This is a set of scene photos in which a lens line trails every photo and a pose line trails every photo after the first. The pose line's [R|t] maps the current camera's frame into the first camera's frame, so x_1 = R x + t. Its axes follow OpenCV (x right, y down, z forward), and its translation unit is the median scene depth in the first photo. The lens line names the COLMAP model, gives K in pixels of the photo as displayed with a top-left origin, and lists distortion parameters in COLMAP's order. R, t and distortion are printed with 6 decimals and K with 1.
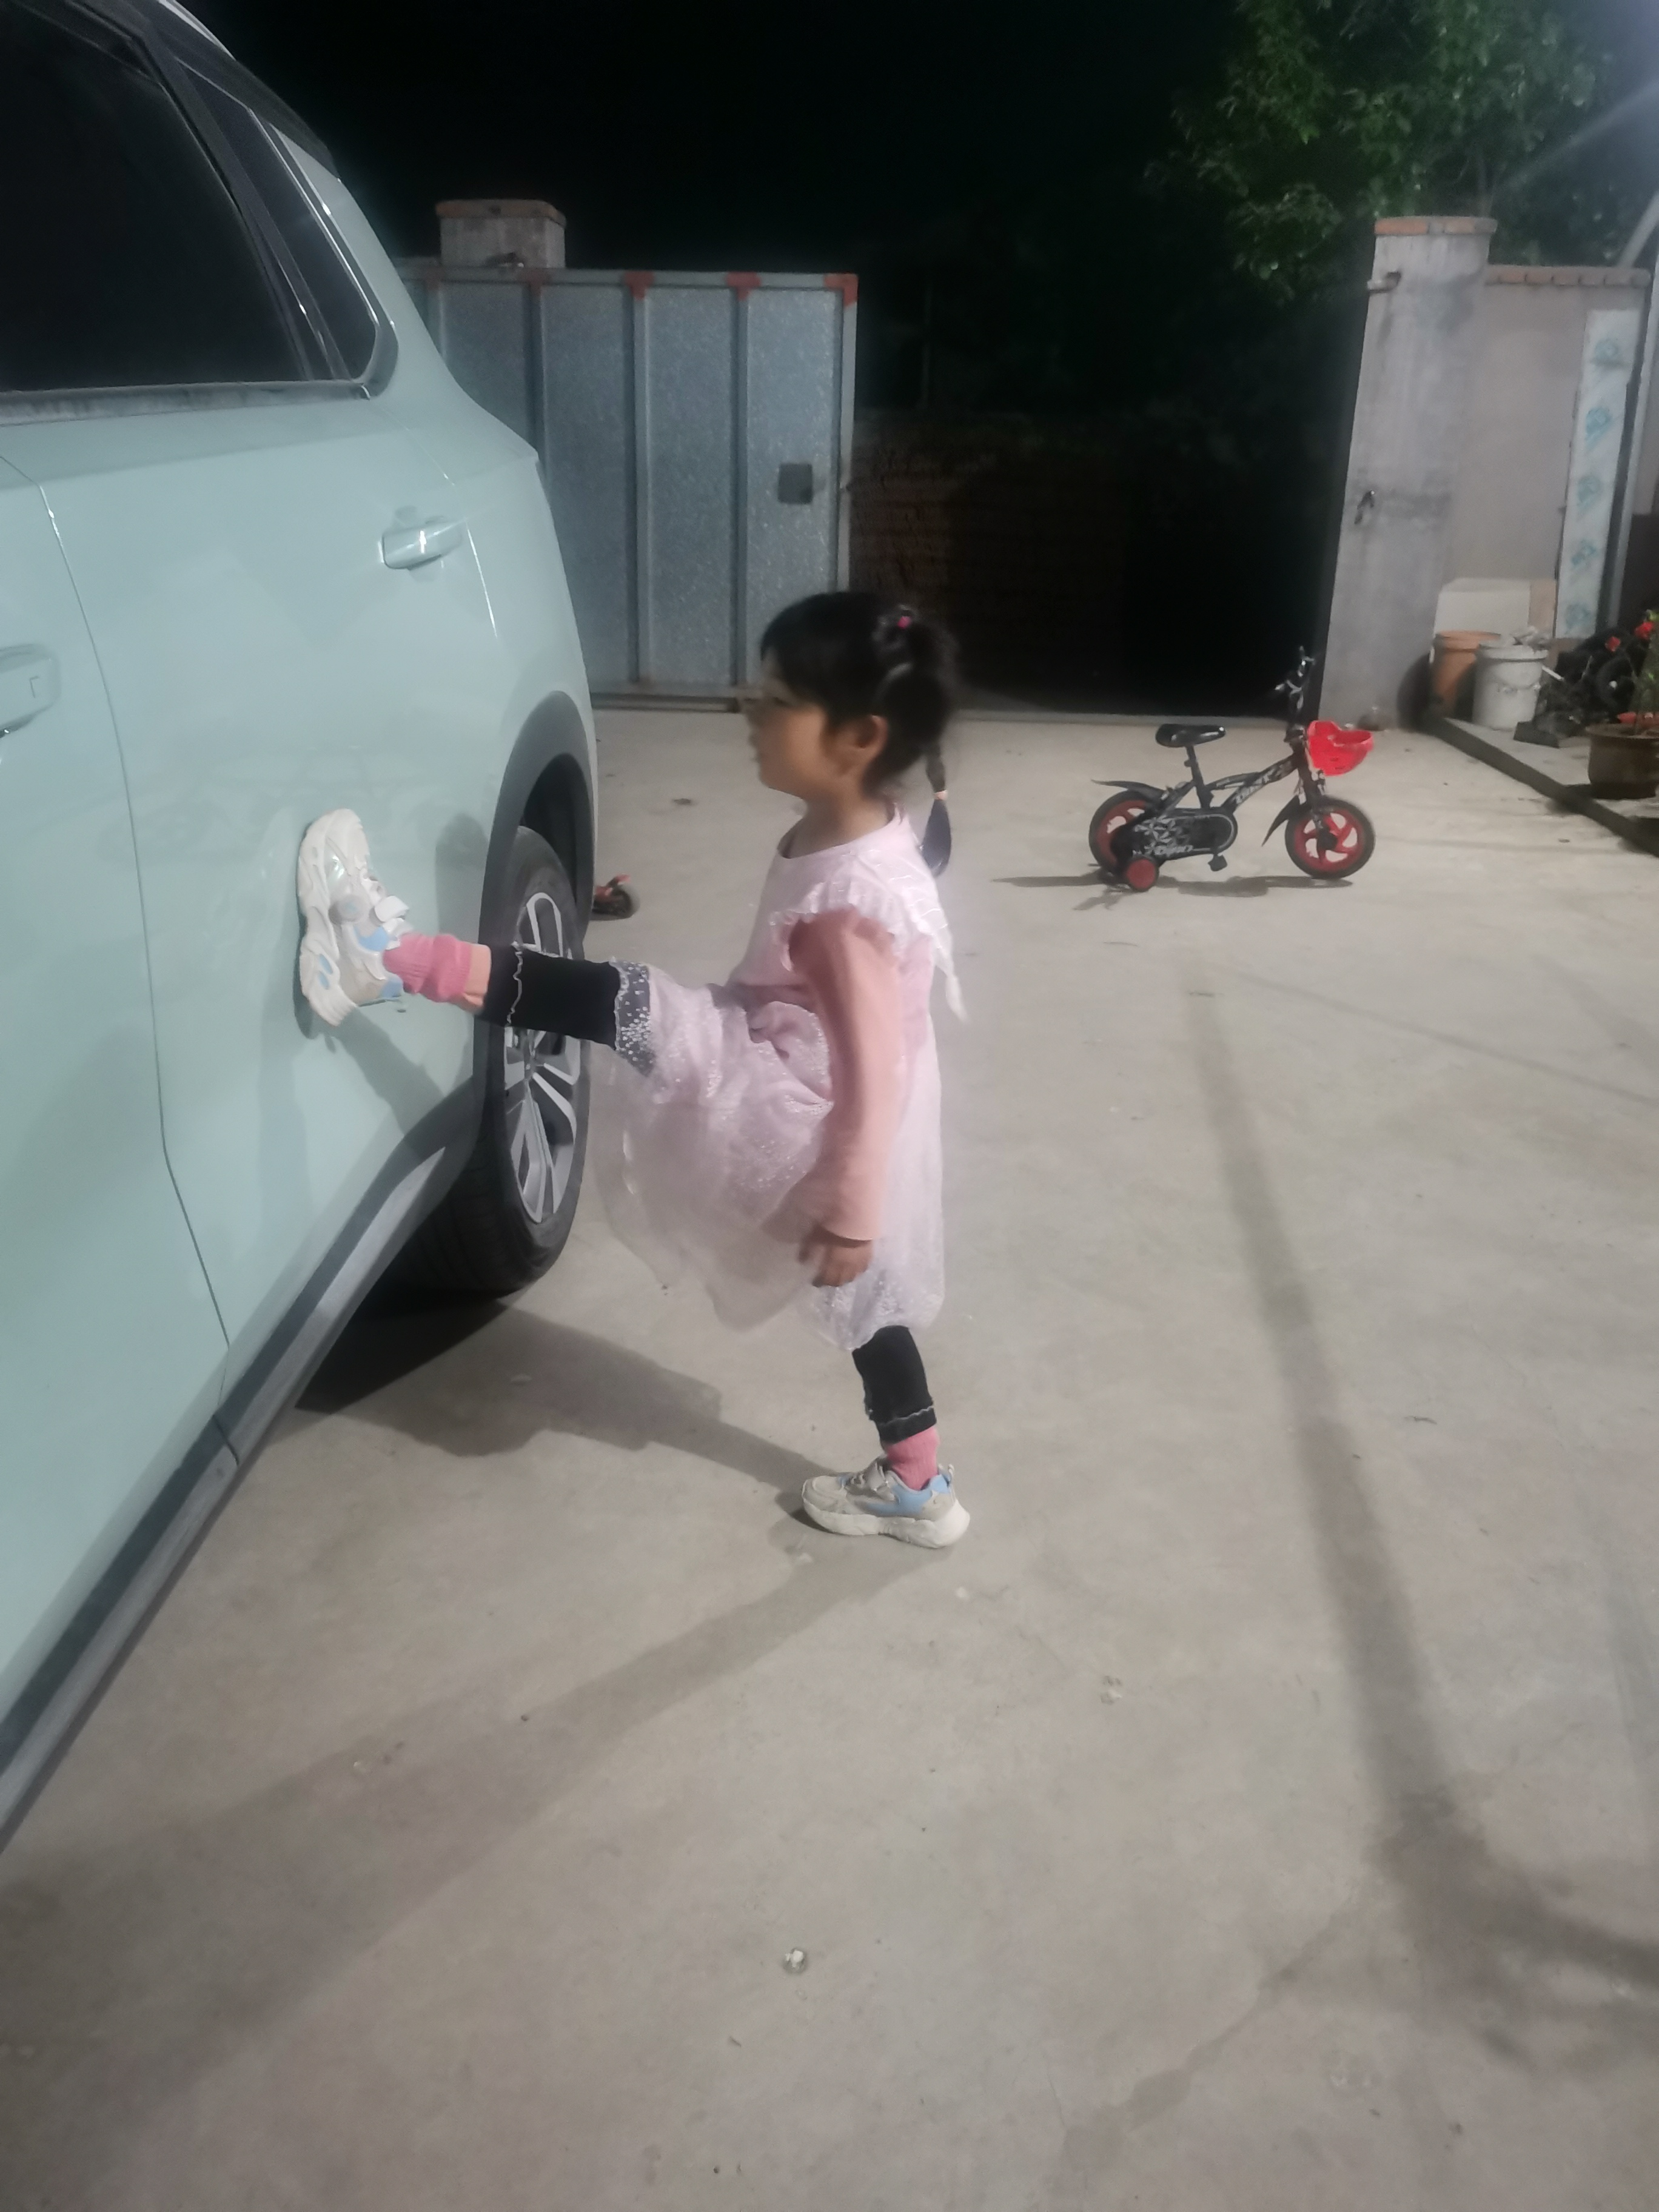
lens RADIAL K [[1715.2, 0, 821.1], [0, 1715.2, 1102.0], [0, 0, 1]] dist [0.051682, -0.068107]
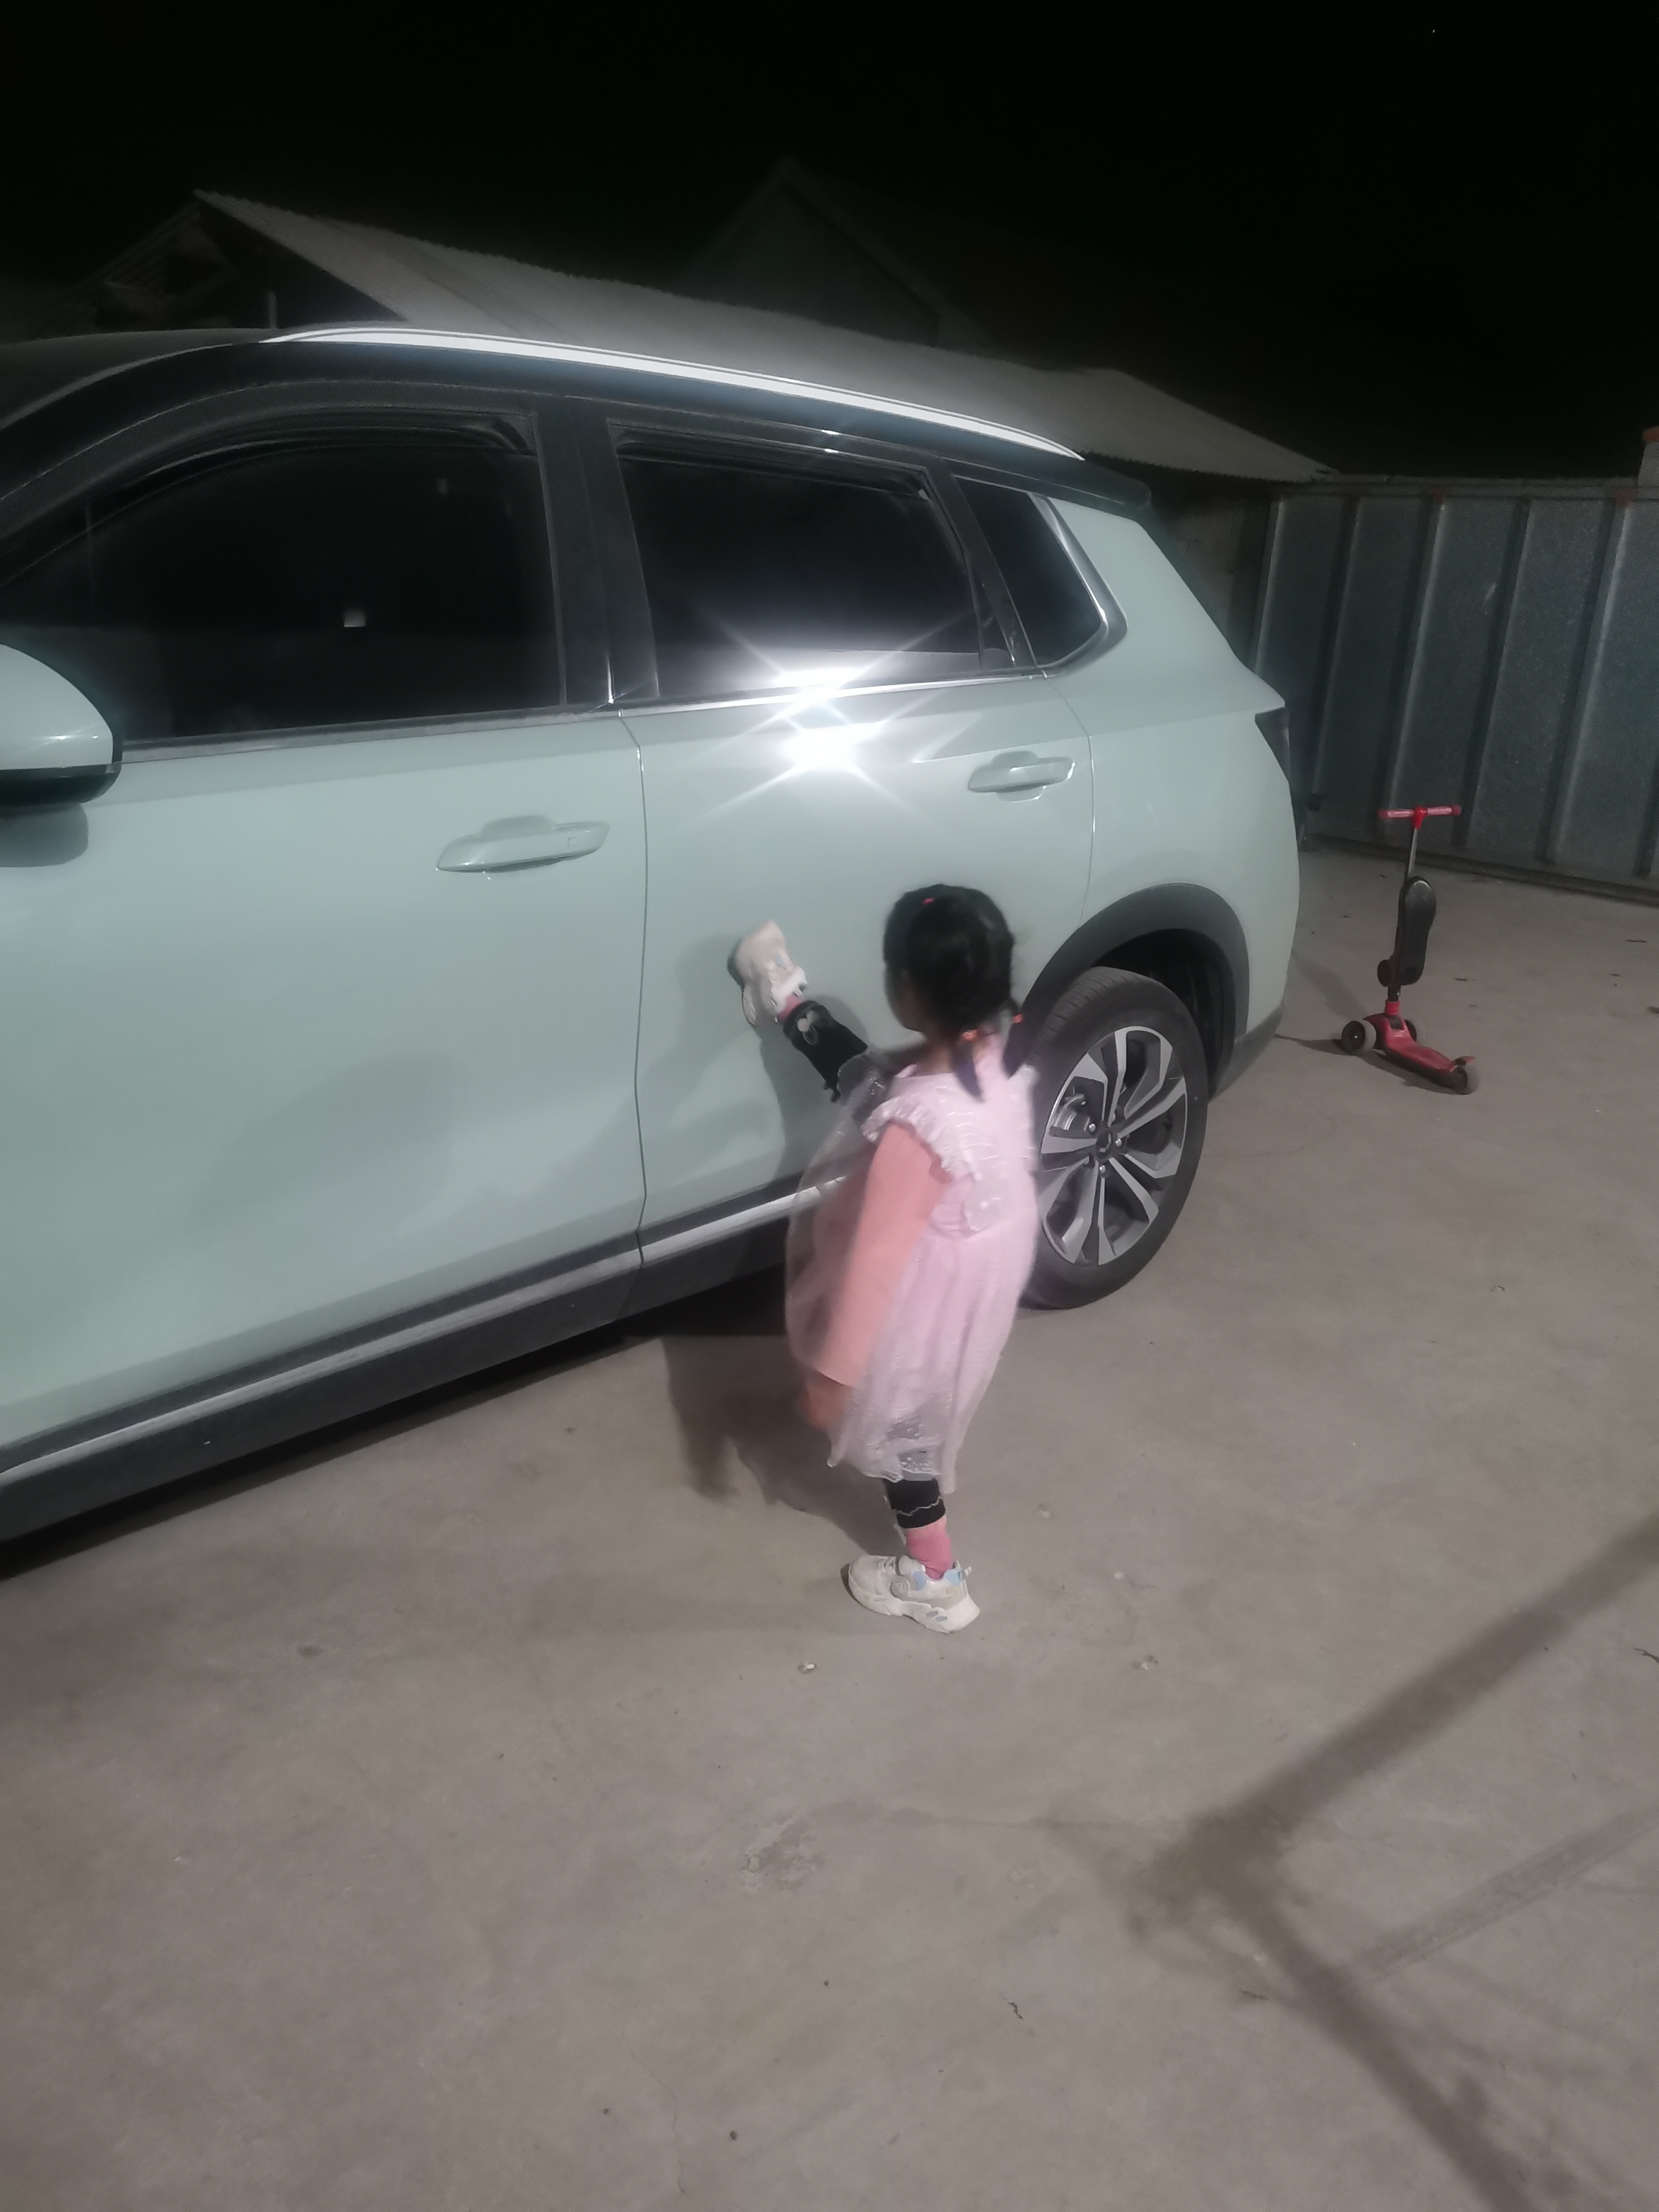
lens RADIAL K [[1715.2, 0, 821.1], [0, 1715.2, 1102.0], [0, 0, 1]] dist [0.051682, -0.068107]
pose [[0.738356, 0.221501, -0.637000, 0.810730], [-0.272399, 0.962001, 0.018771, -0.035858], [0.616952, 0.159659, 0.770636, -0.275139]]
